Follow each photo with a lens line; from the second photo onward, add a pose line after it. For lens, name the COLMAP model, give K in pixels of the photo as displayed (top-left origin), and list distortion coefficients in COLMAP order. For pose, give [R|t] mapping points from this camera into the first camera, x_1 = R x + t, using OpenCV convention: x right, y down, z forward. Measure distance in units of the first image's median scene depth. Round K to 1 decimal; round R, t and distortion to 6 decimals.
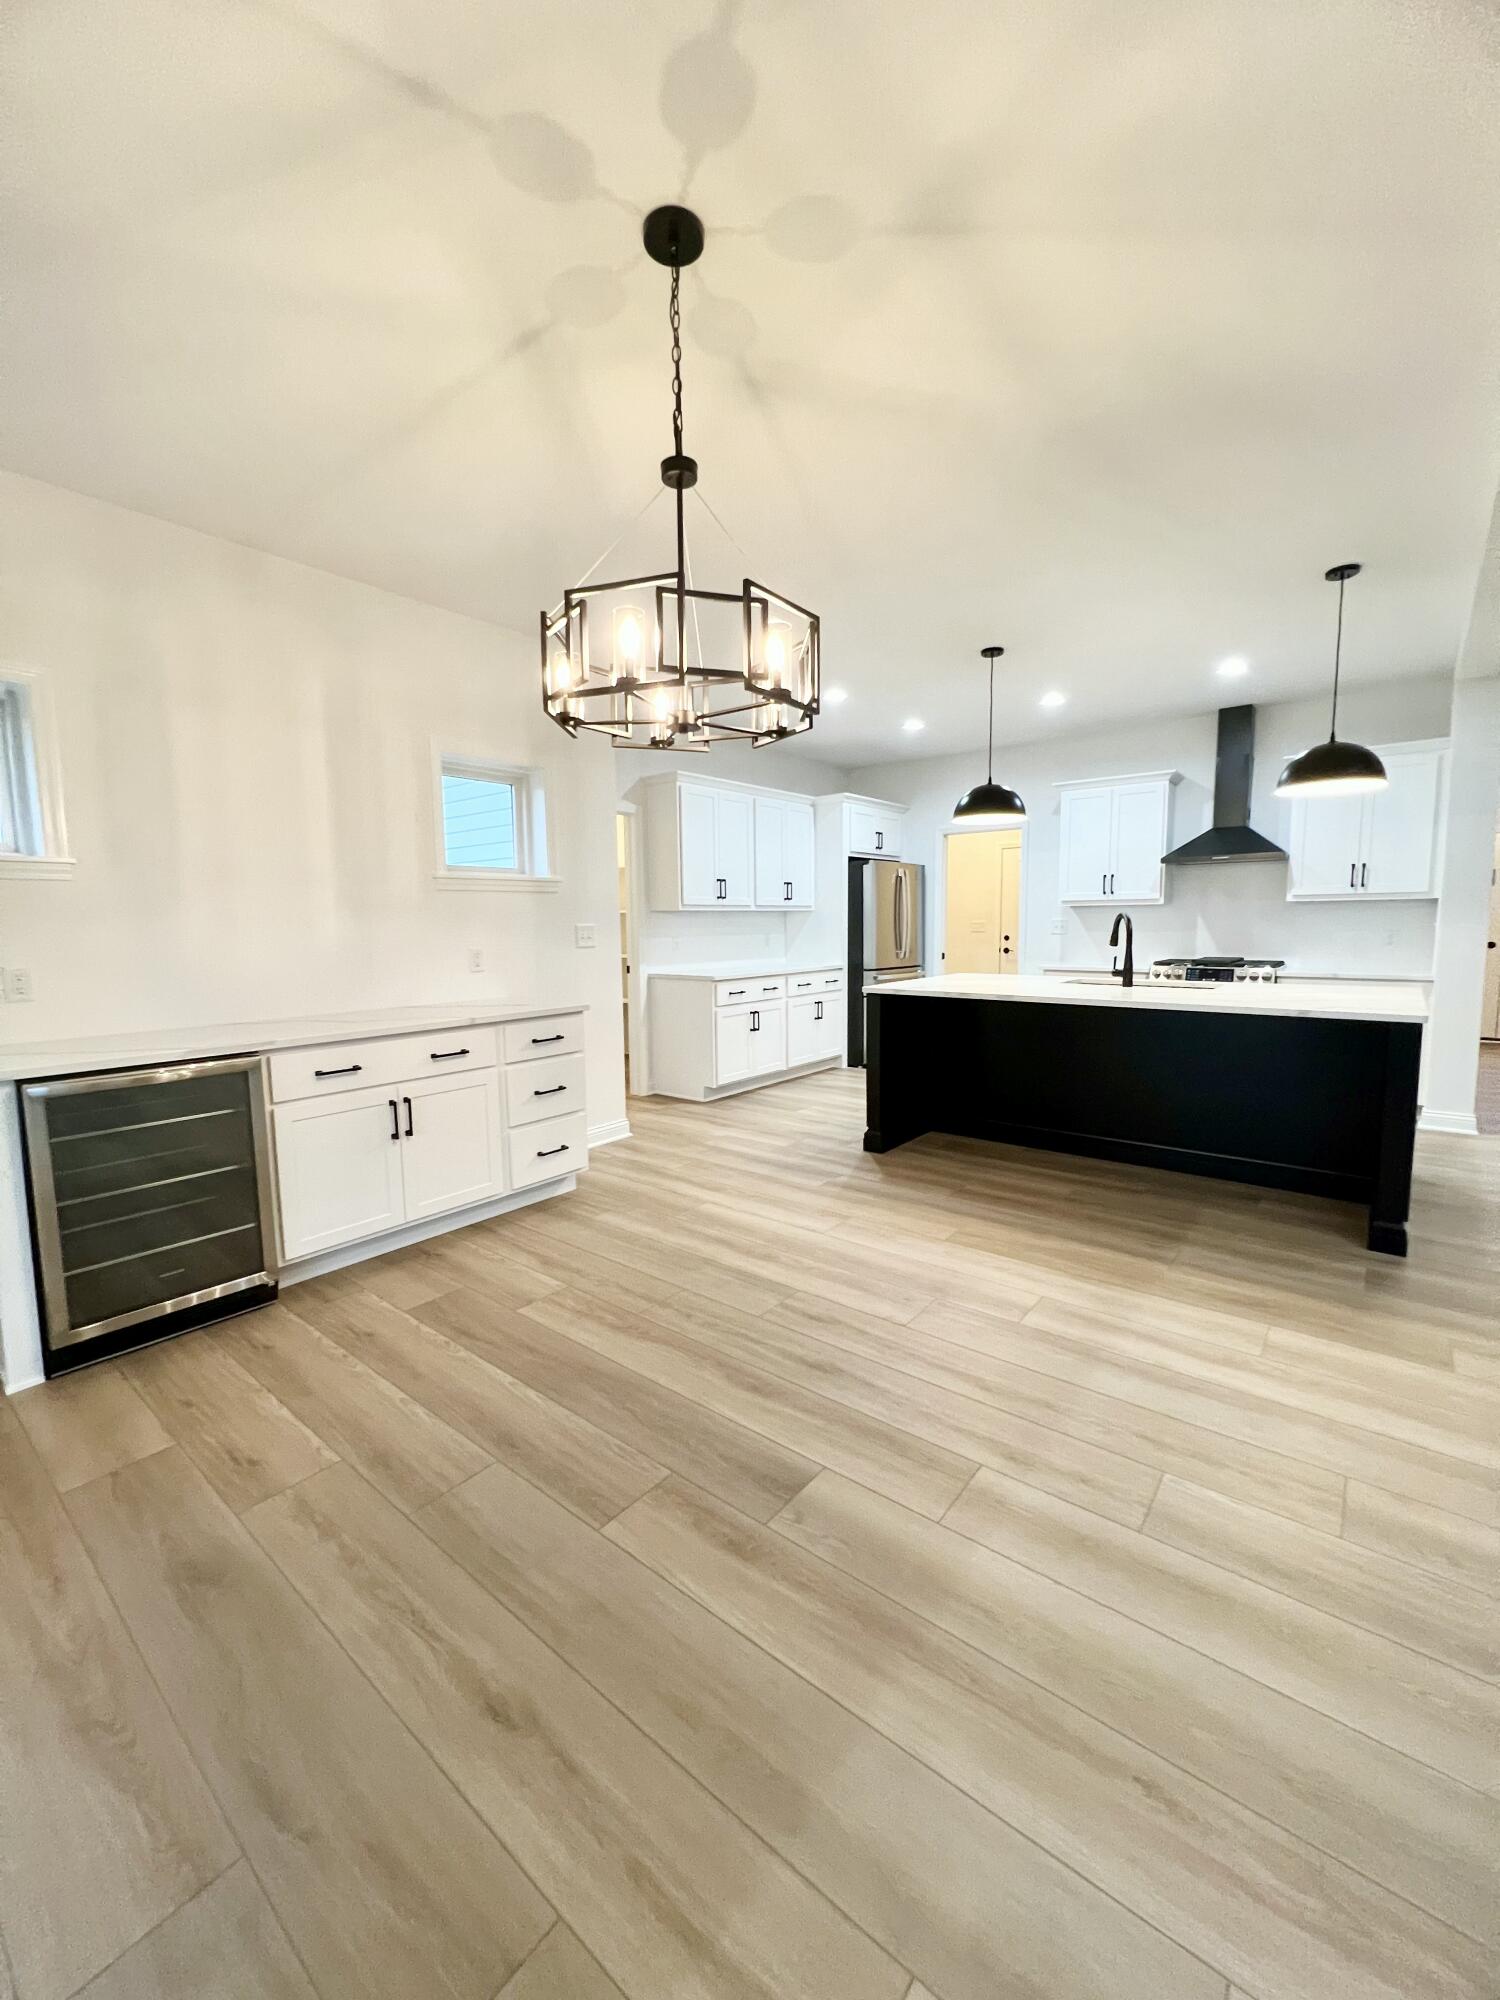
lens RADIAL K [[795.5, 0, 745.6], [0, 795.5, 1001.9], [0, 0, 1]] dist [0.000819, -0.000053]
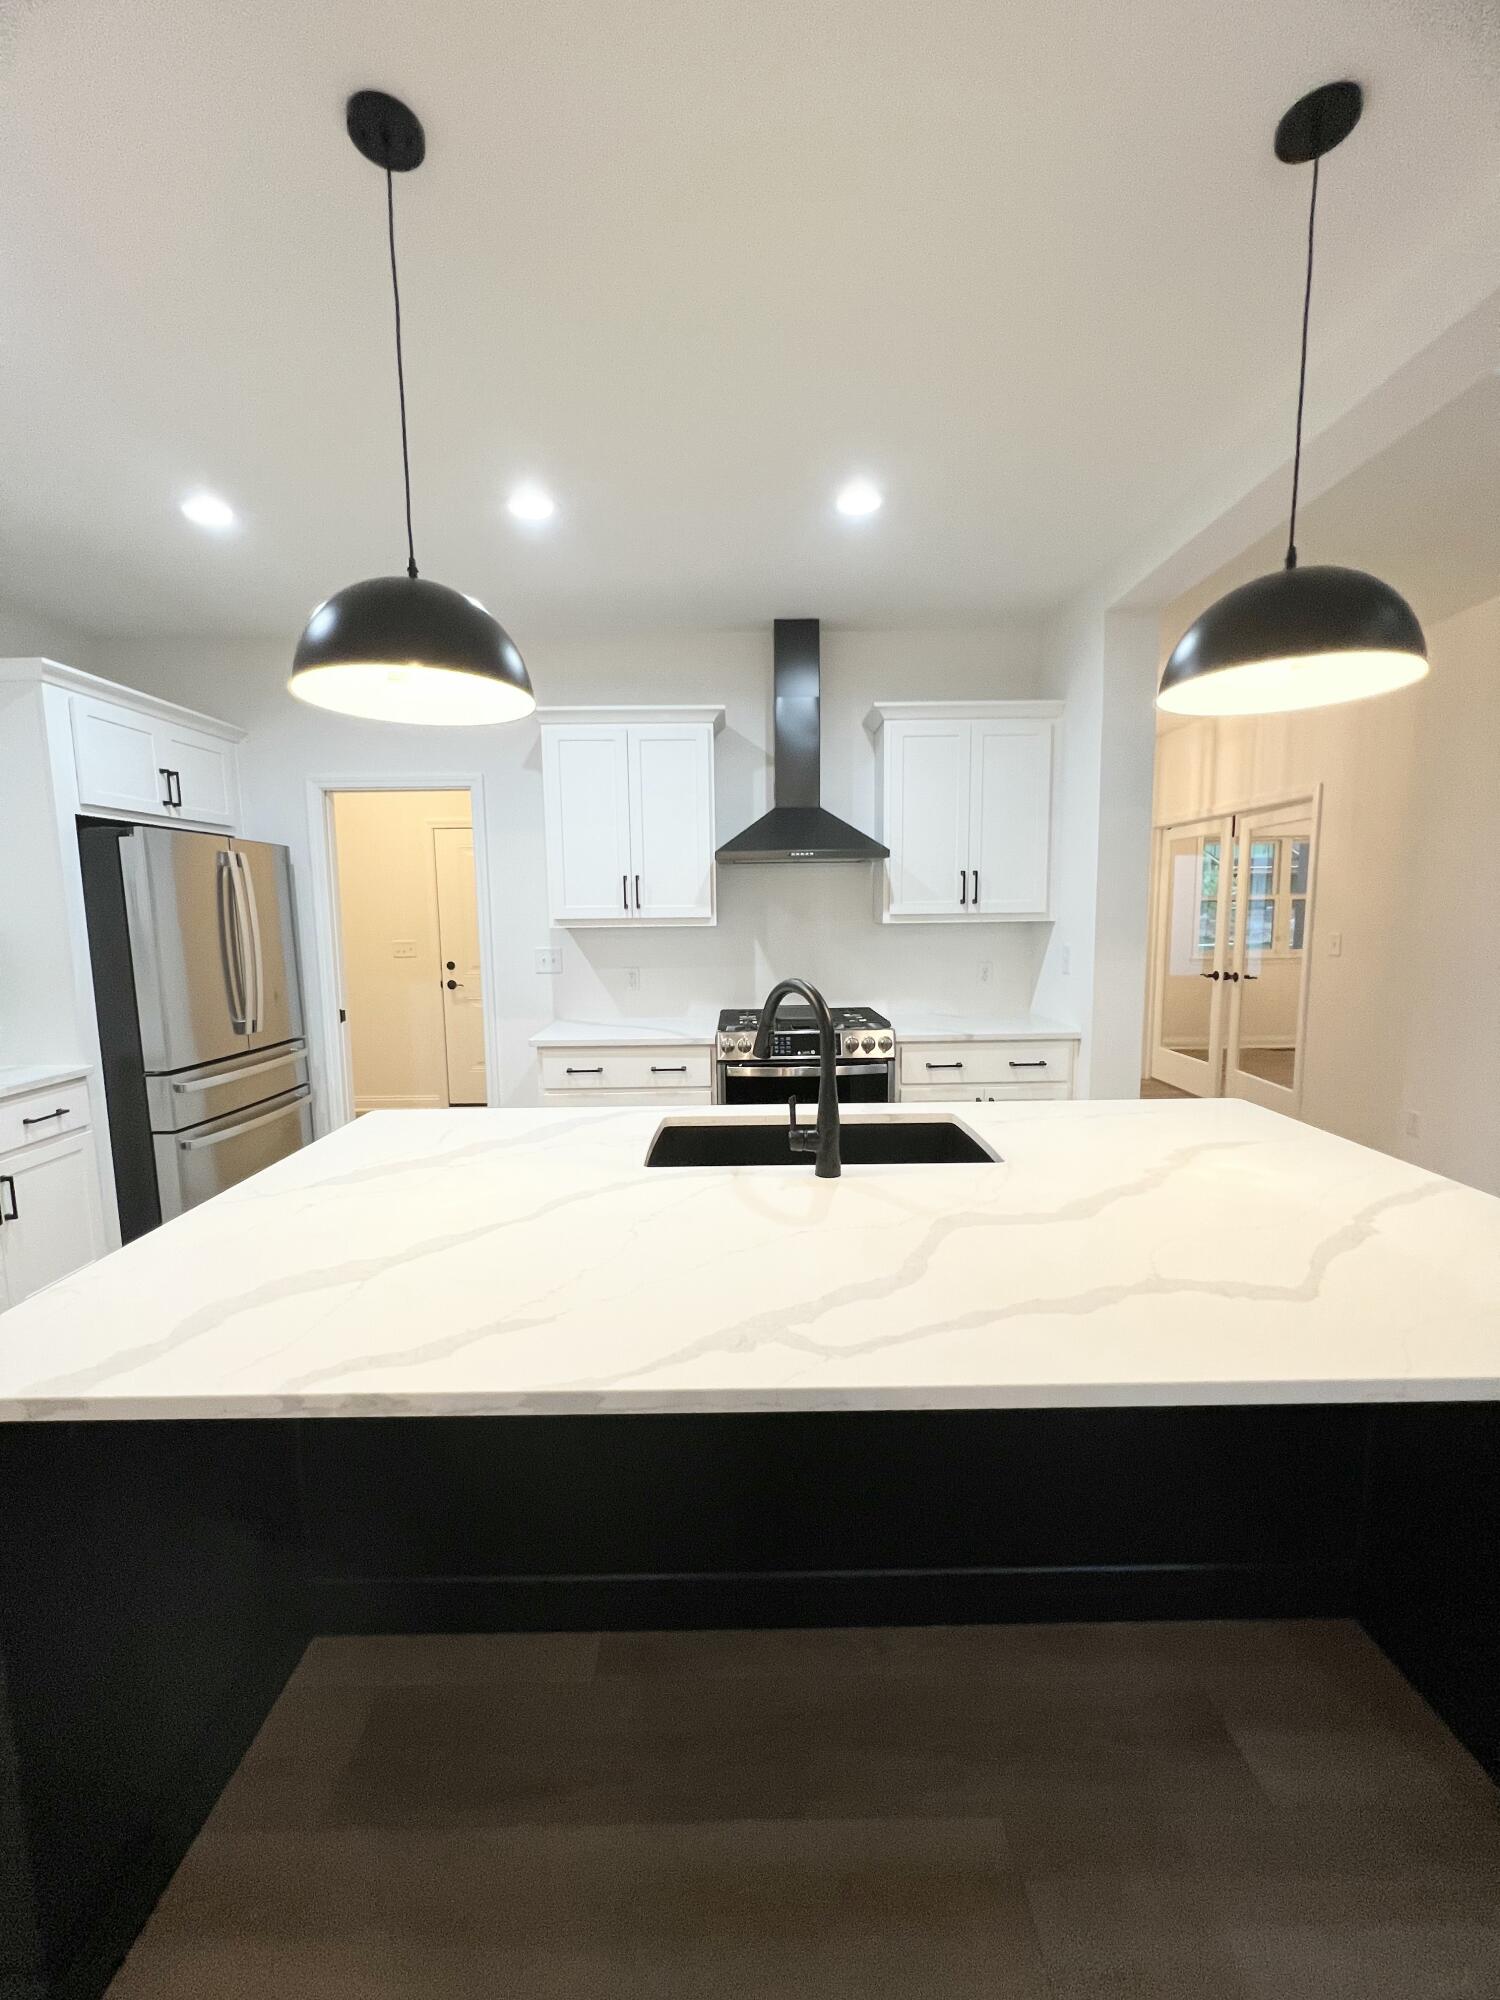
lens RADIAL K [[795.5, 0, 745.6], [0, 795.5, 1001.9], [0, 0, 1]] dist [0.000819, -0.000053]
pose [[0.771158, -0.073235, 0.632418, 0.145654], [0.069434, 0.997111, 0.030800, -0.080443], [-0.632846, 0.020159, 0.774015, 0.501770]]
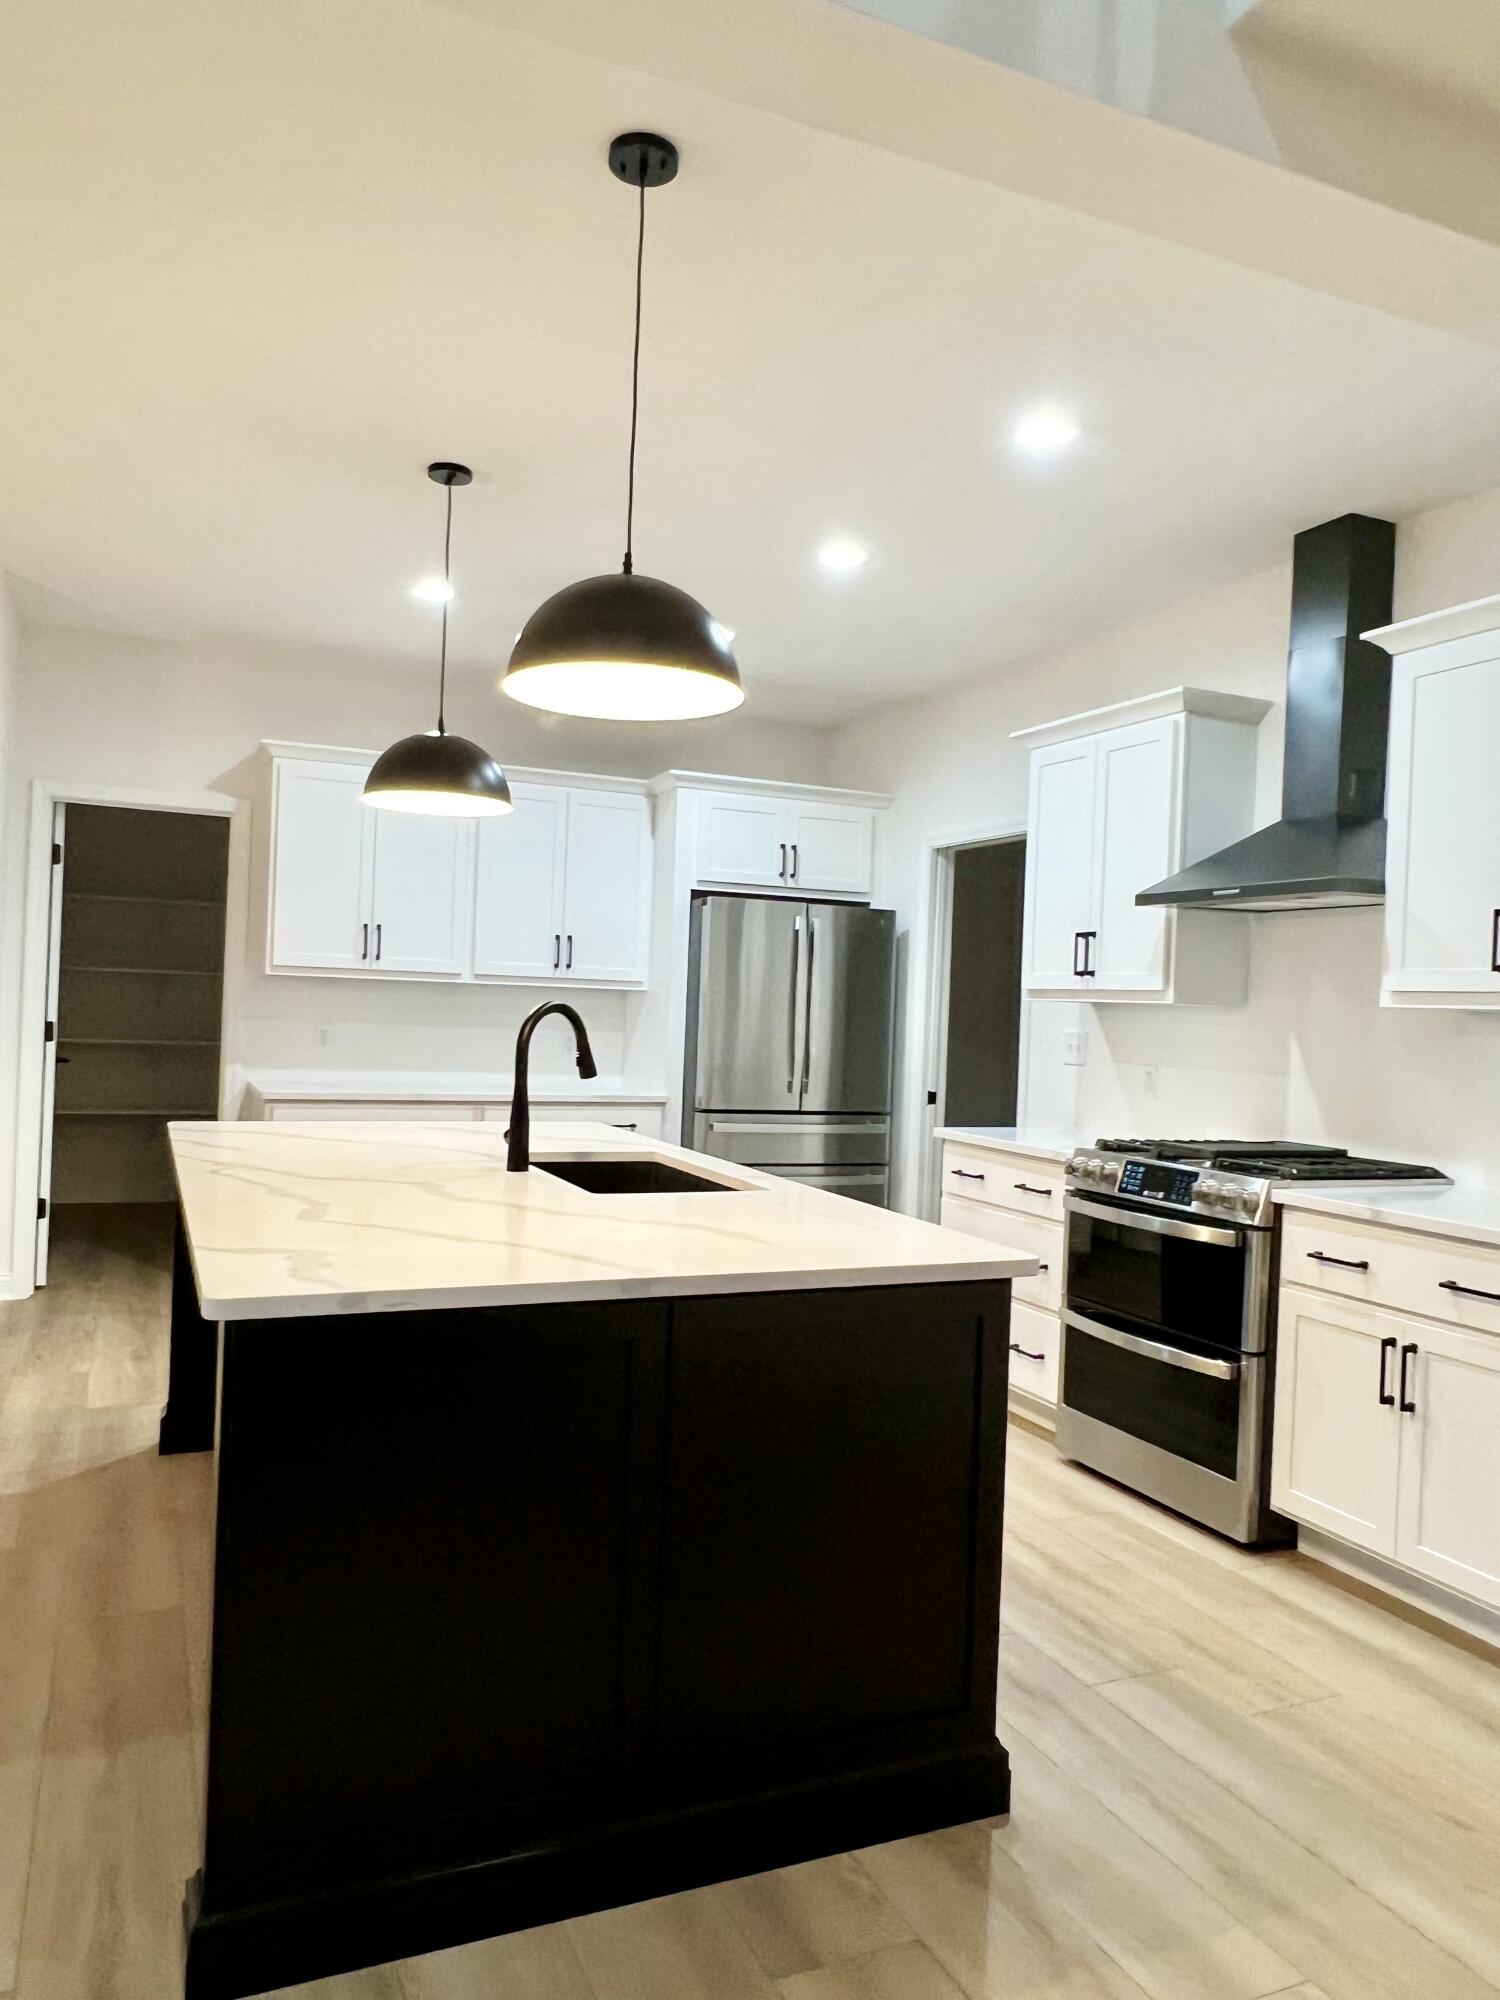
lens RADIAL K [[1361.1, 0, 739.0], [0, 1361.1, 1009.6], [0, 0, 1]] dist [0.001555, 0.000678]
pose [[0.891289, 0.048068, -0.450881, 0.635123], [-0.095501, 0.991960, -0.083031, -0.038668], [0.443265, 0.117064, 0.888714, 0.263204]]
